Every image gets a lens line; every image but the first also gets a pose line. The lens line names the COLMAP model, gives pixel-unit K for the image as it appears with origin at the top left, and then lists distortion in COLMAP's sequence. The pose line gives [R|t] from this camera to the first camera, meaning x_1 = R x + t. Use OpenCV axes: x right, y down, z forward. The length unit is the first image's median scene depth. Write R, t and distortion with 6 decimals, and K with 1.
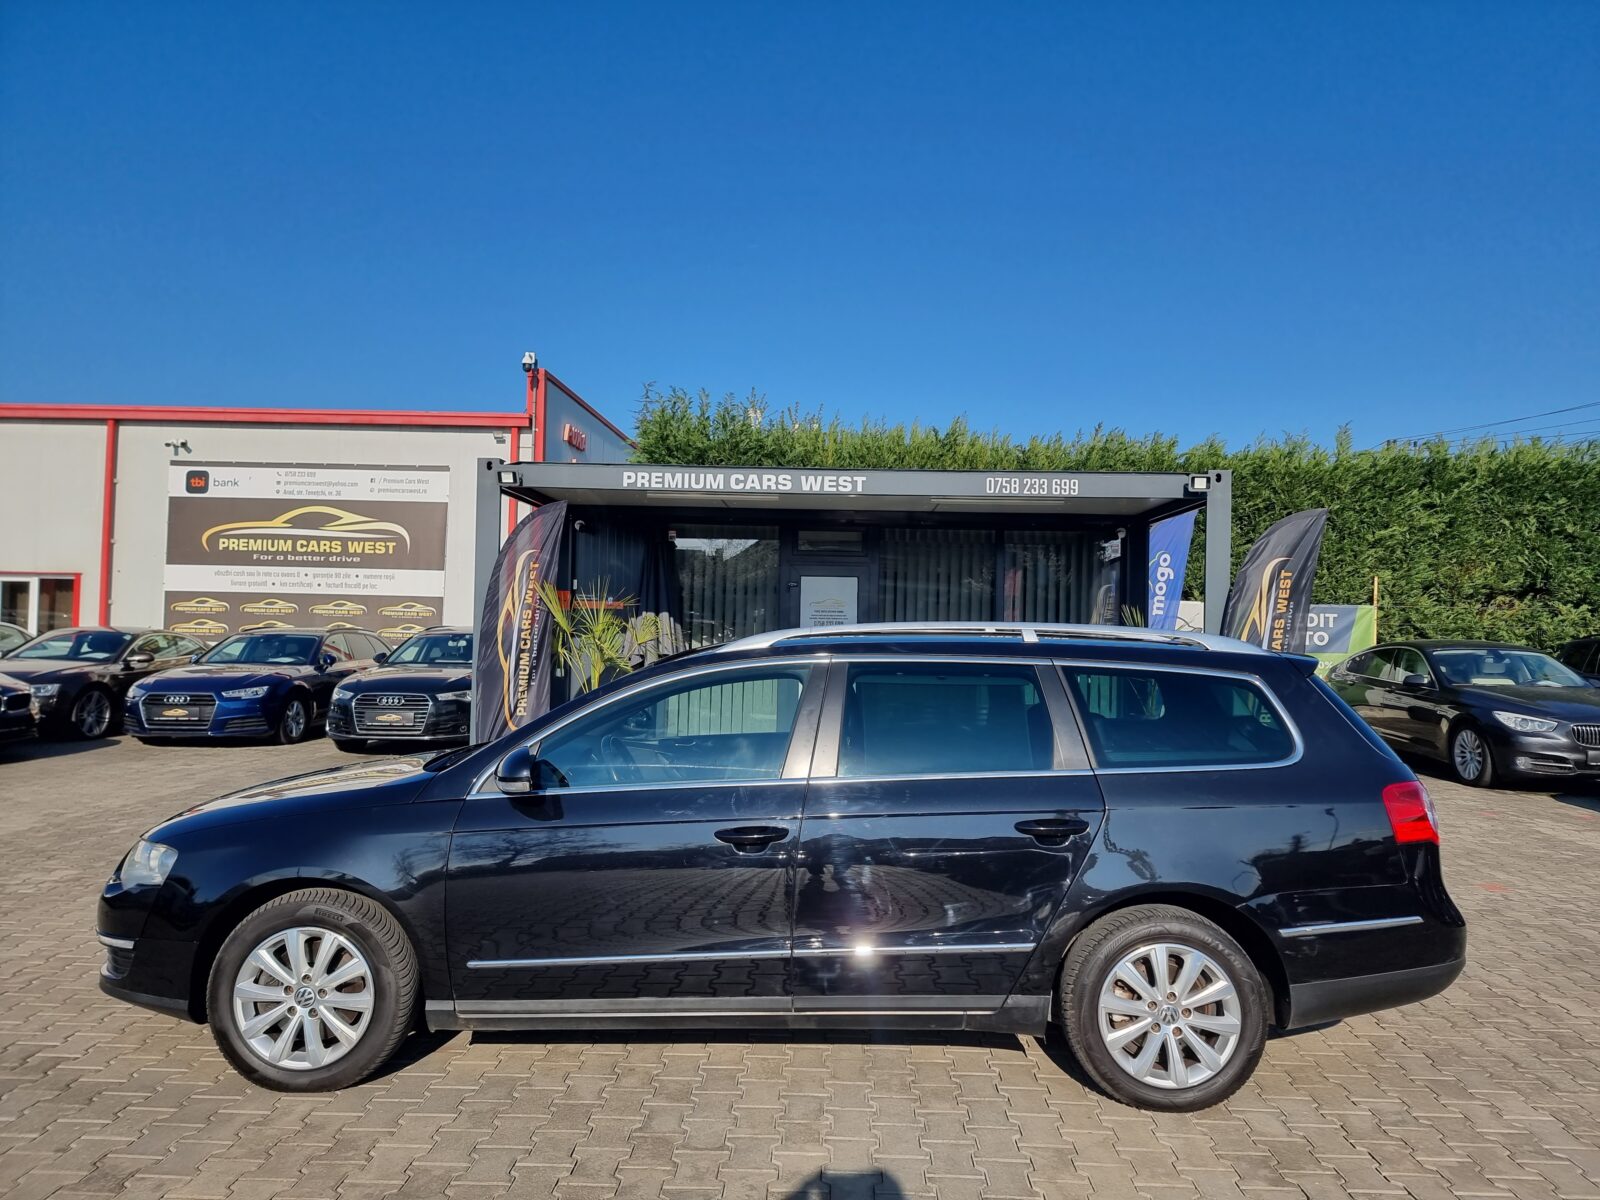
lens RADIAL K [[1118.3, 0, 813.8], [0, 1118.3, 589.6], [0, 0, 1]] dist [0.066772, -0.054236]
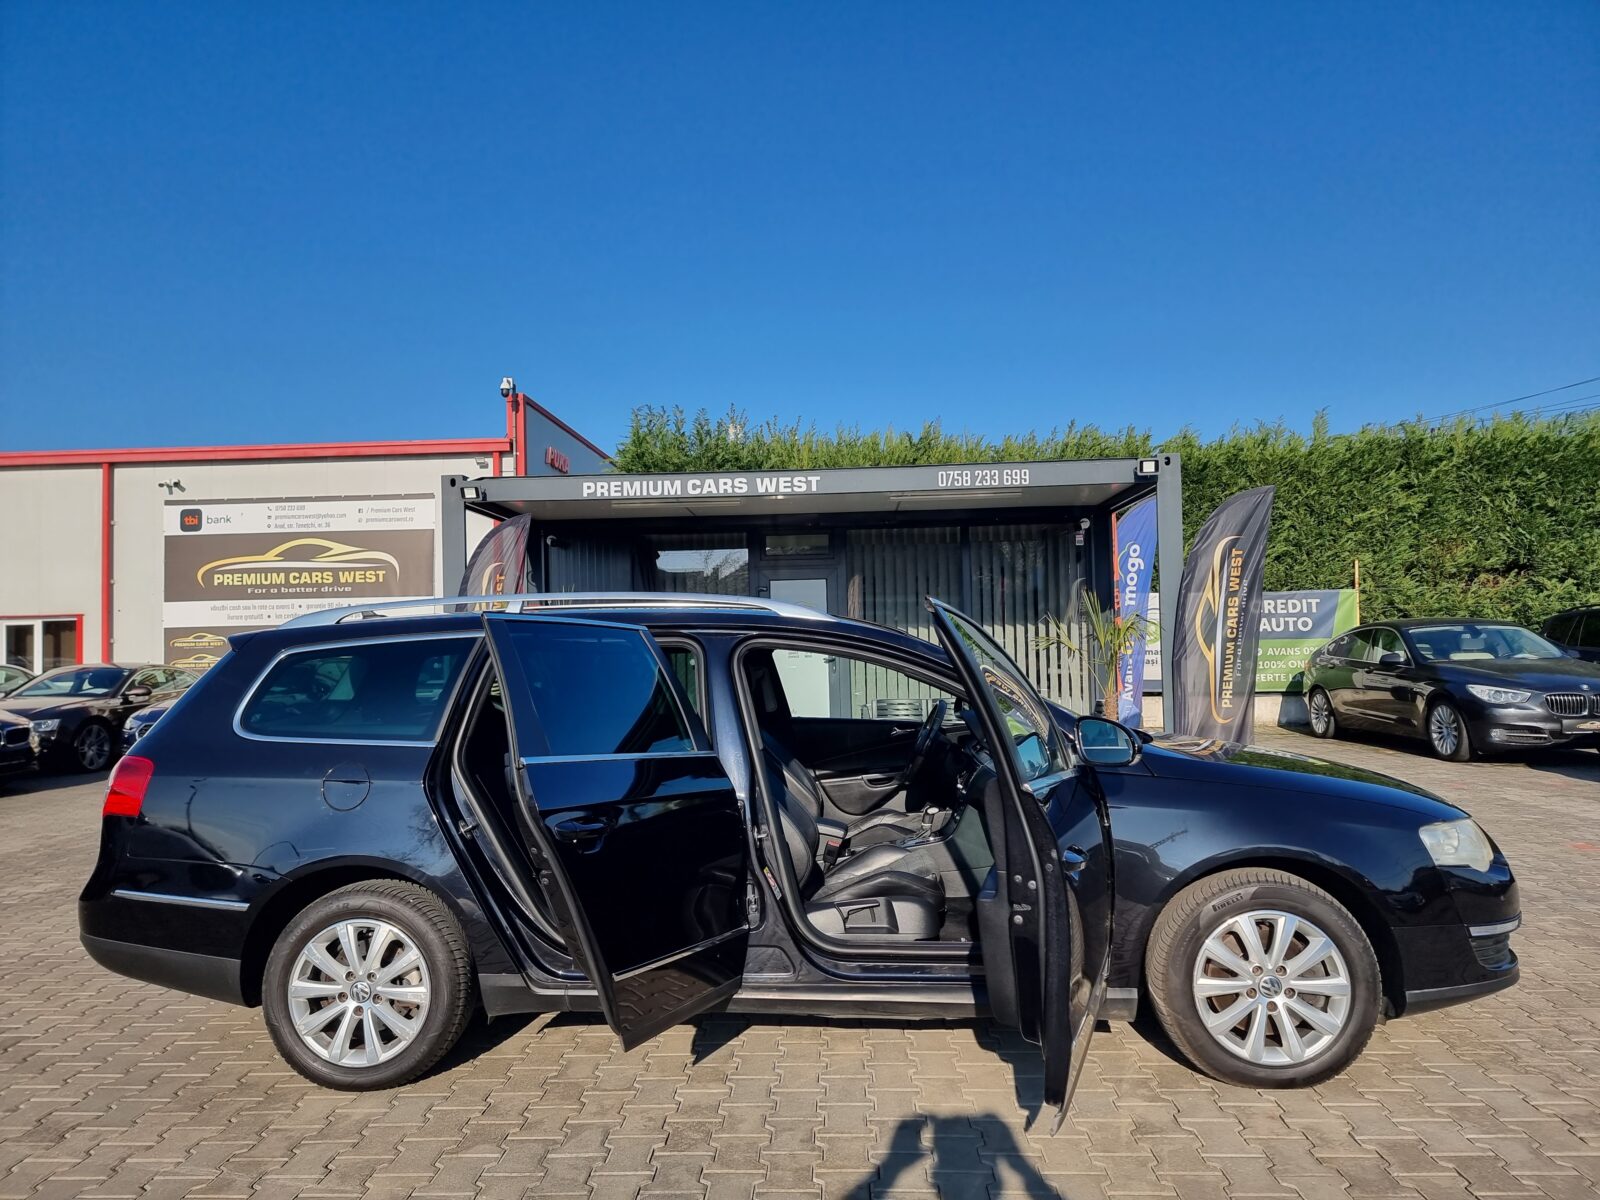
lens RADIAL K [[1118.3, 0, 793.8], [0, 1118.3, 604.4], [0, 0, 1]] dist [0.066772, -0.054236]
pose [[0.998770, -0.043833, -0.023188, 0.033040], [0.043751, 0.999034, -0.004025, 0.014956], [0.023342, 0.003006, 0.999723, -0.014701]]
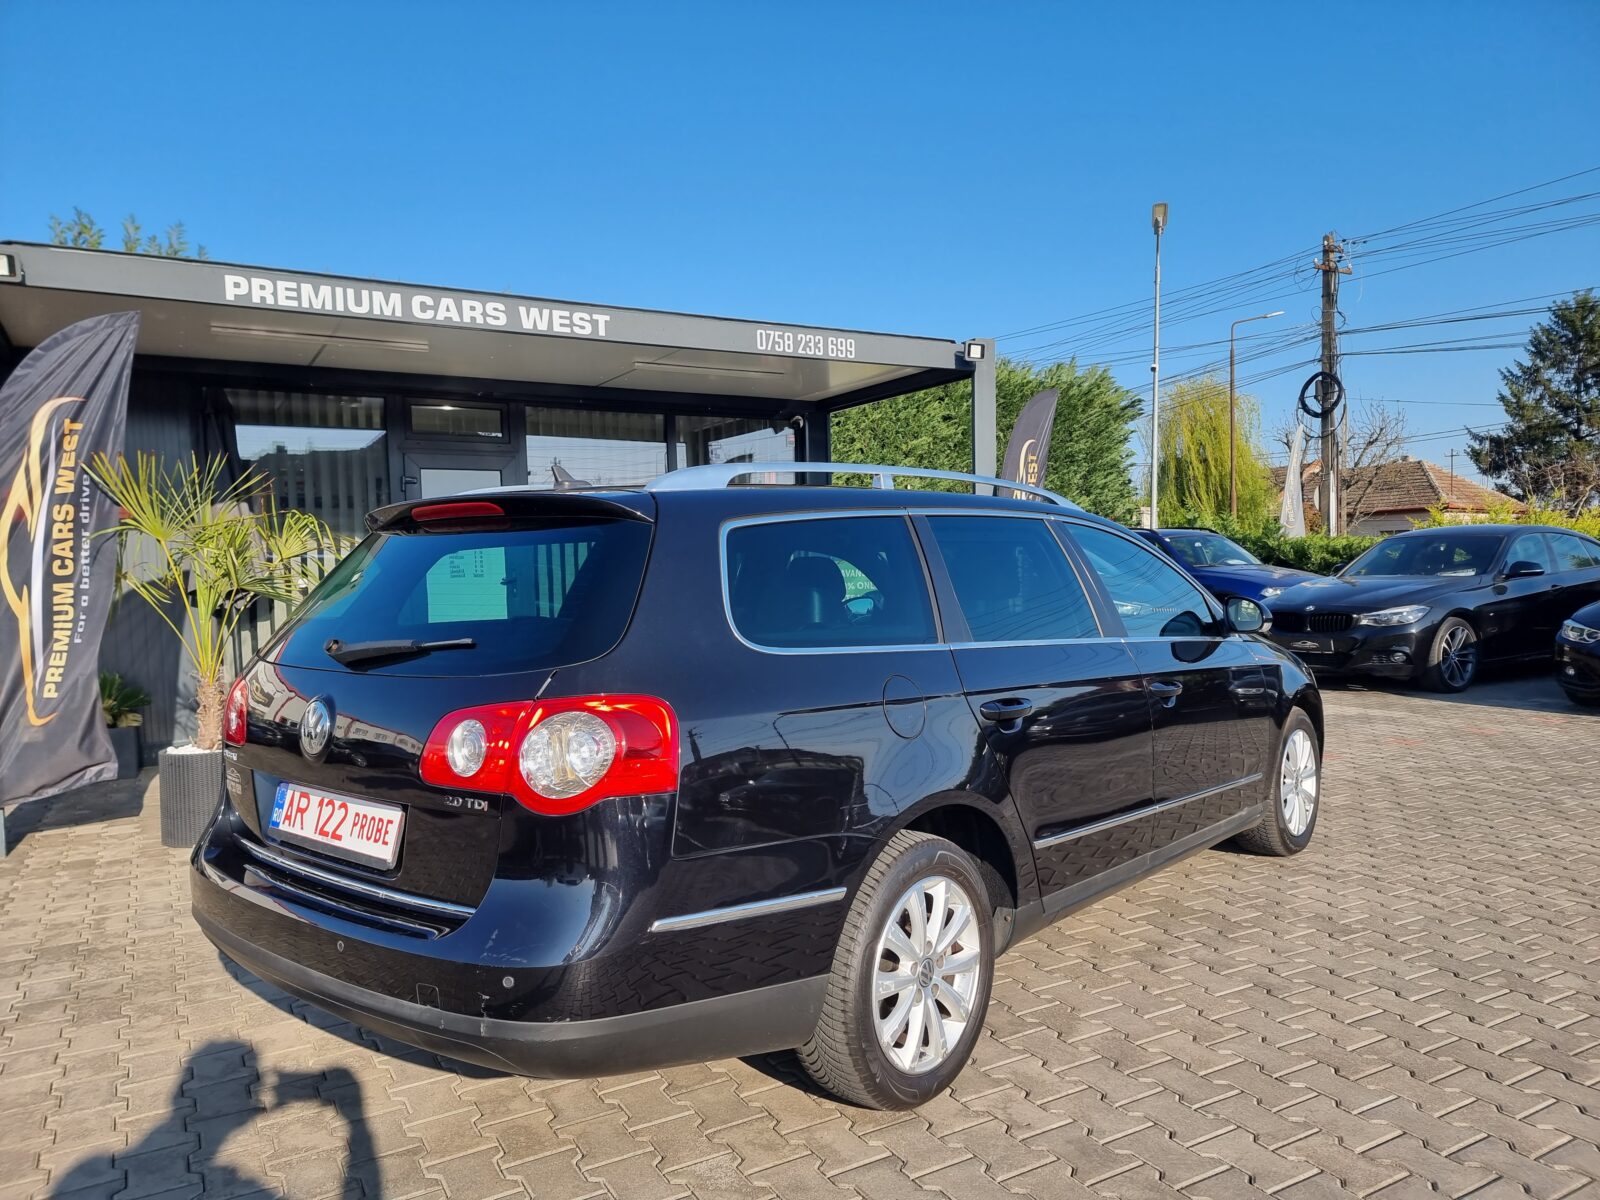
lens RADIAL K [[1118.3, 0, 799.5], [0, 1118.3, 610.0], [0, 0, 1]] dist [0.066772, -0.054236]
pose [[0.855742, -0.060628, 0.513838, -0.184430], [0.021879, 0.996463, 0.081136, 0.025234], [-0.516939, -0.058190, 0.854042, 0.247042]]
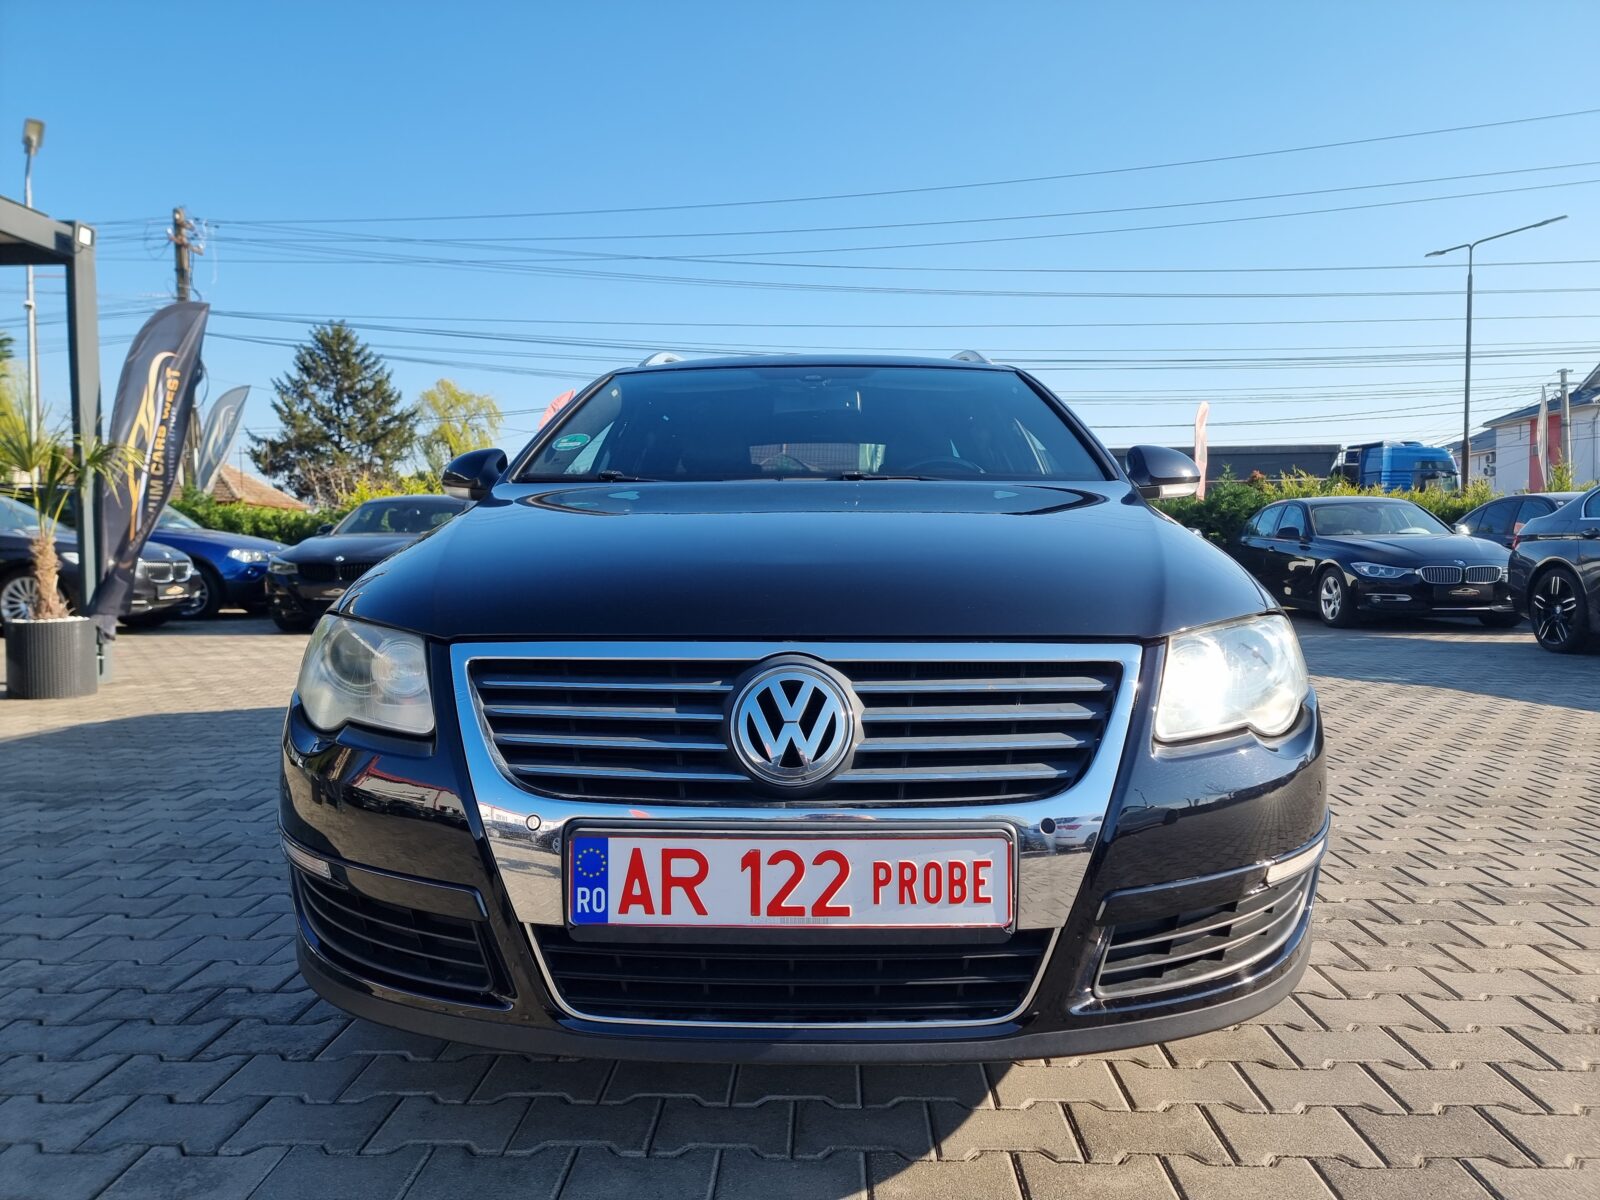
lens RADIAL K [[1118.3, 0, 790.7], [0, 1118.3, 601.6], [0, 0, 1]] dist [0.066772, -0.054236]
pose [[0.034960, -0.067024, 0.997139, -0.326849], [-0.036013, 0.997016, 0.068279, 0.063526], [-0.998740, -0.038297, 0.032442, 0.390032]]
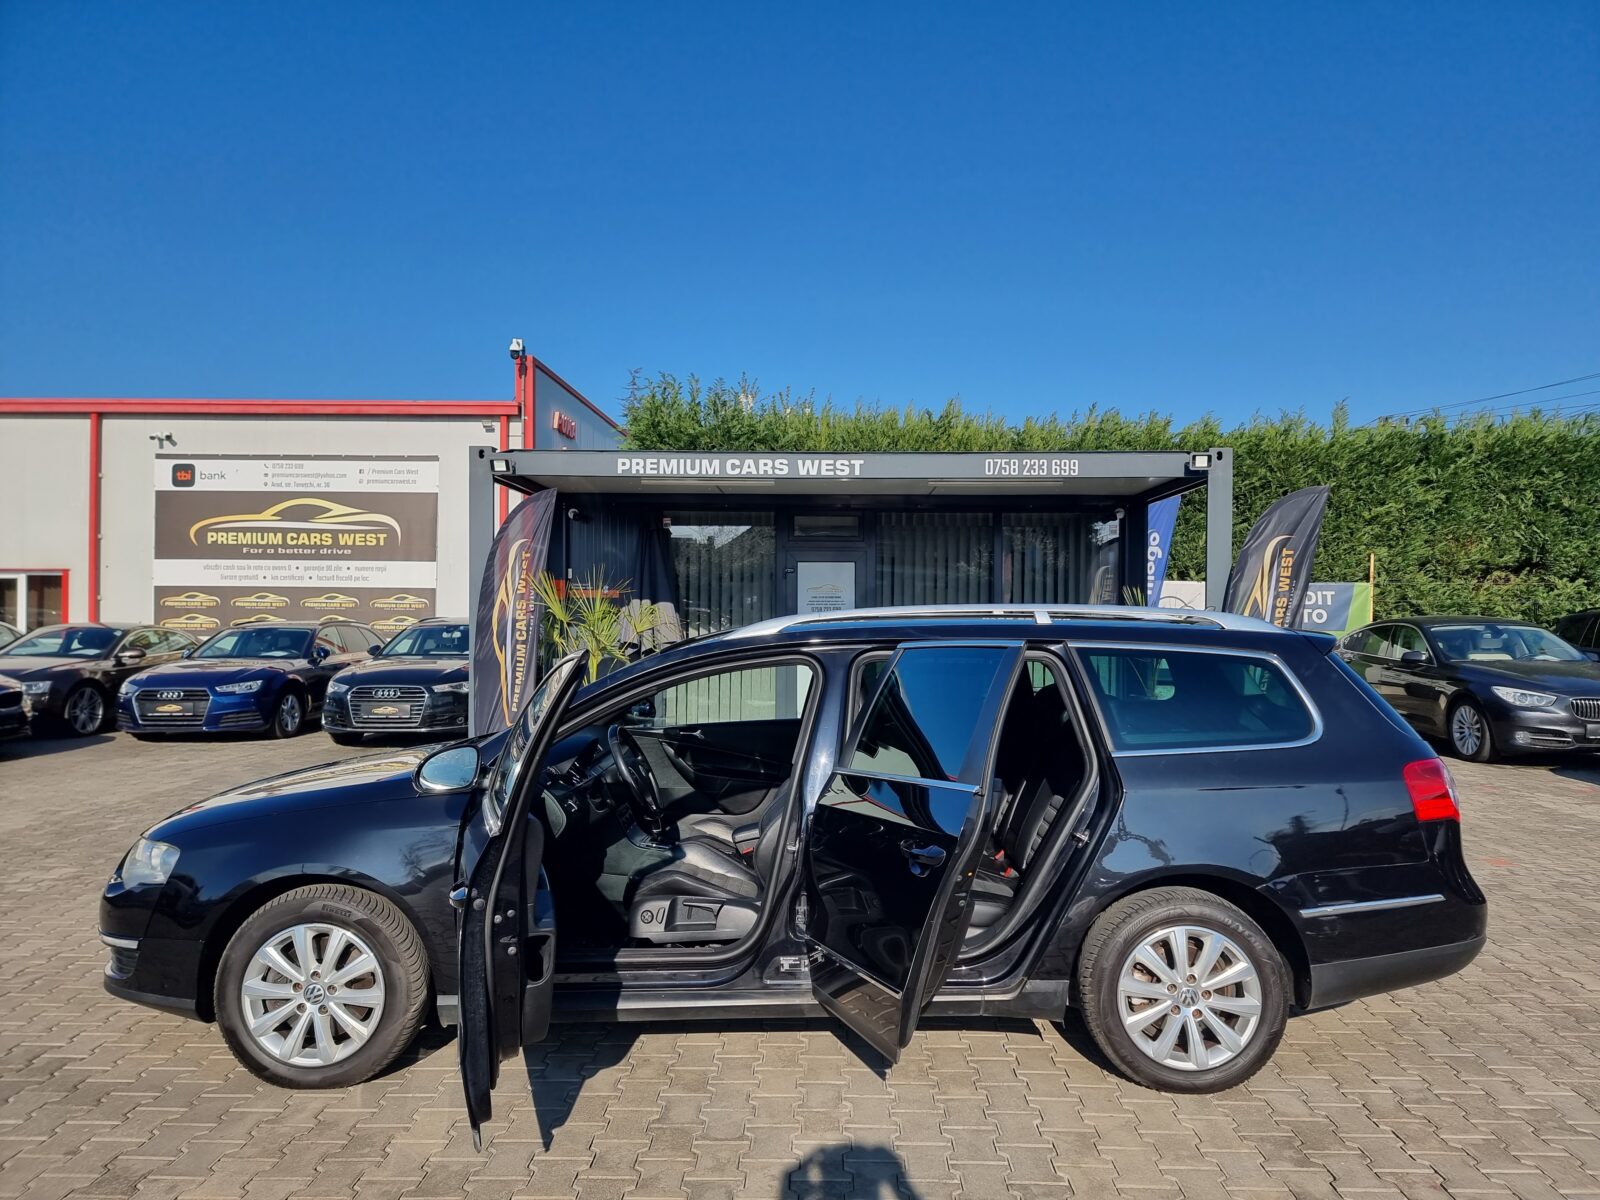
lens RADIAL K [[1118.3, 0, 812.1], [0, 1118.3, 607.8], [0, 0, 1]] dist [0.066772, -0.054236]
pose [[0.999872, -0.014906, 0.005885, -0.005208], [0.014733, 0.999486, 0.028468, 0.000661], [-0.006307, -0.028378, 0.999577, 0.006817]]
